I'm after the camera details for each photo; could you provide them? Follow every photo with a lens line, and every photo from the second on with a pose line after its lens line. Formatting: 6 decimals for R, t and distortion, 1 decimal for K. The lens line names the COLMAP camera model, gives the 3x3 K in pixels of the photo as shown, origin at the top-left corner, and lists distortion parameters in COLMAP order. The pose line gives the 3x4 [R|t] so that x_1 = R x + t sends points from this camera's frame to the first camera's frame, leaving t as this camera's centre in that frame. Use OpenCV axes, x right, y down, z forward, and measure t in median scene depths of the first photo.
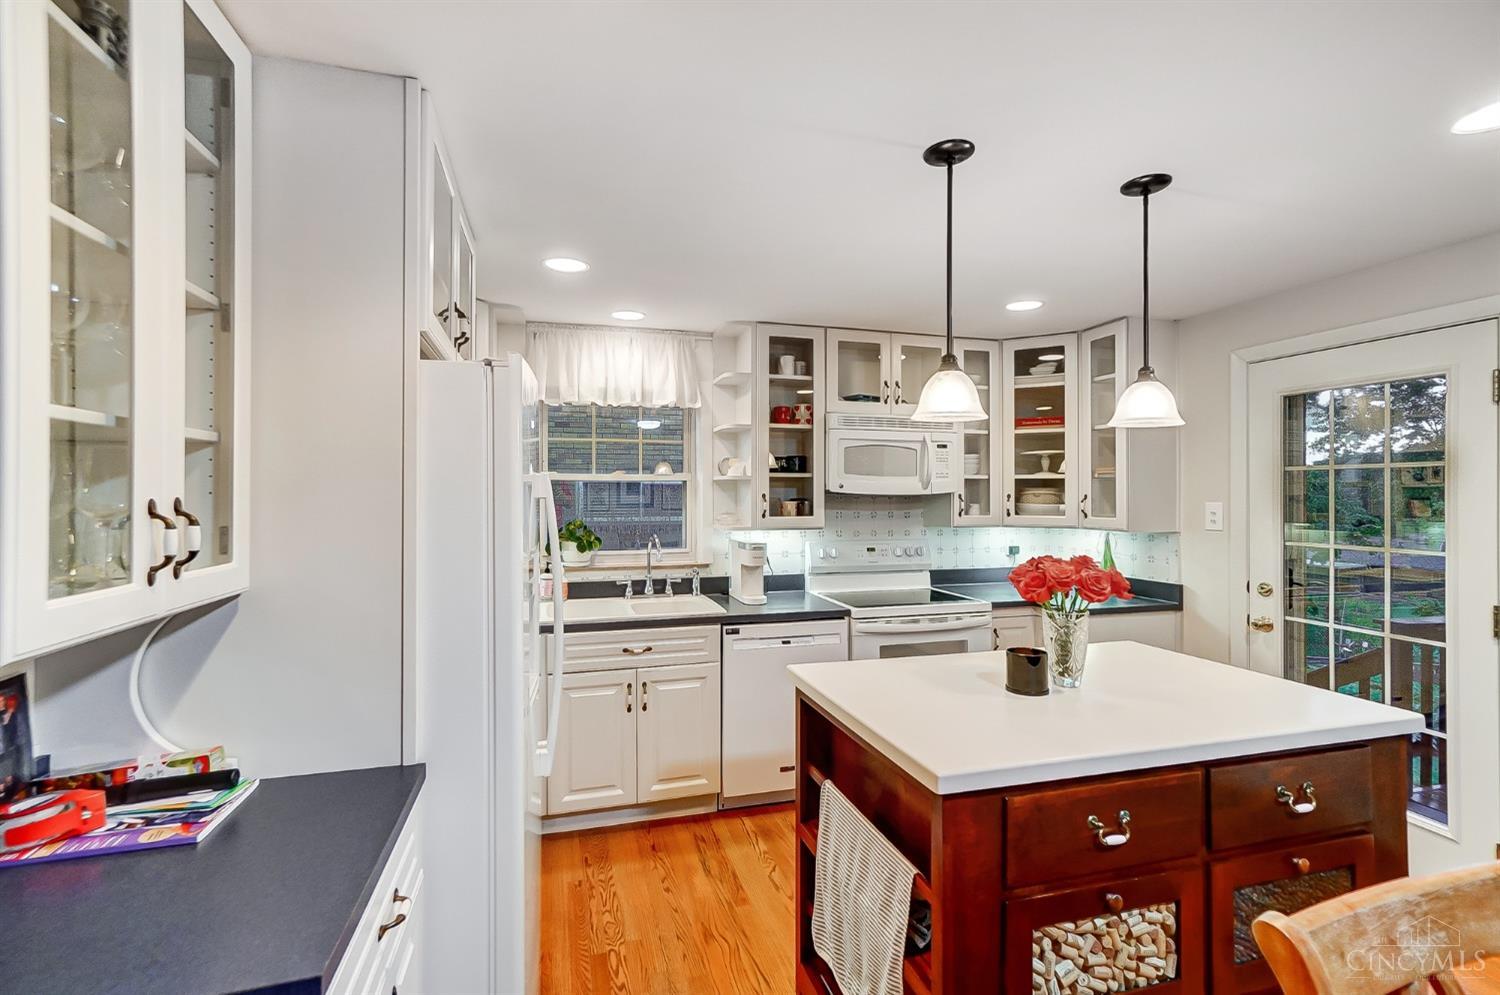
lens RADIAL K [[679.3, 0, 750.0], [0, 679.3, 497.5], [0, 0, 1]] dist [0.013754, -0.000061]
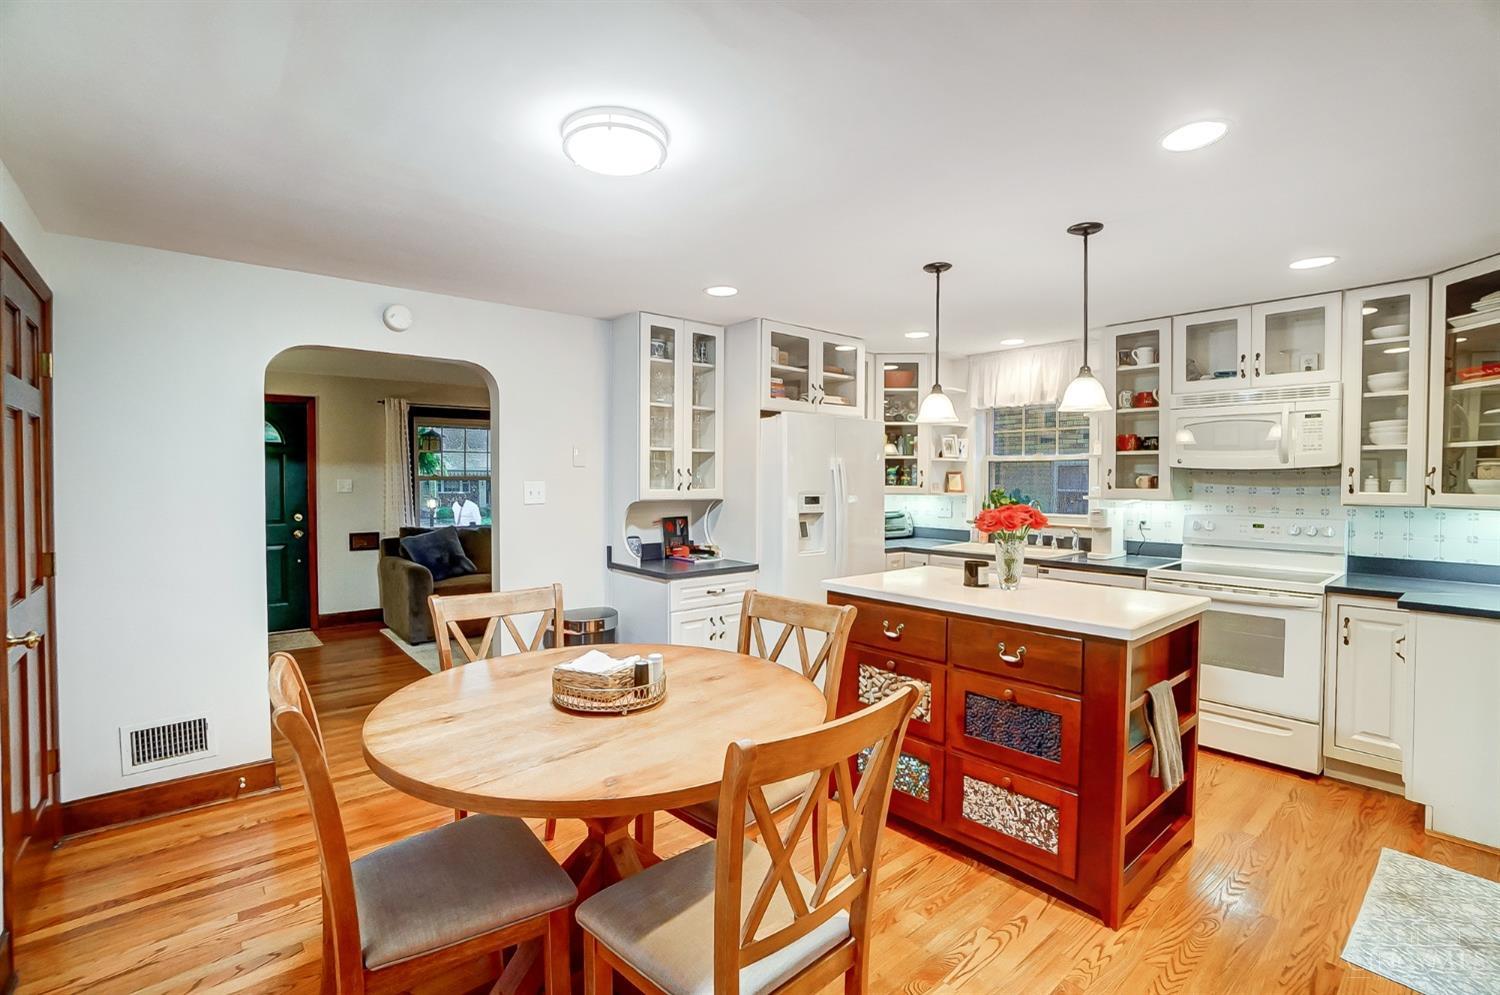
lens RADIAL K [[667.4, 0, 750.0], [0, 667.4, 497.5], [0, 0, 1]] dist [-0.001089, -0.000242]
pose [[0.424997, 0.025819, -0.904827, 0.794865], [-0.011178, 0.999667, 0.023275, 0.023790], [0.905126, 0.000223, 0.425144, -0.071742]]
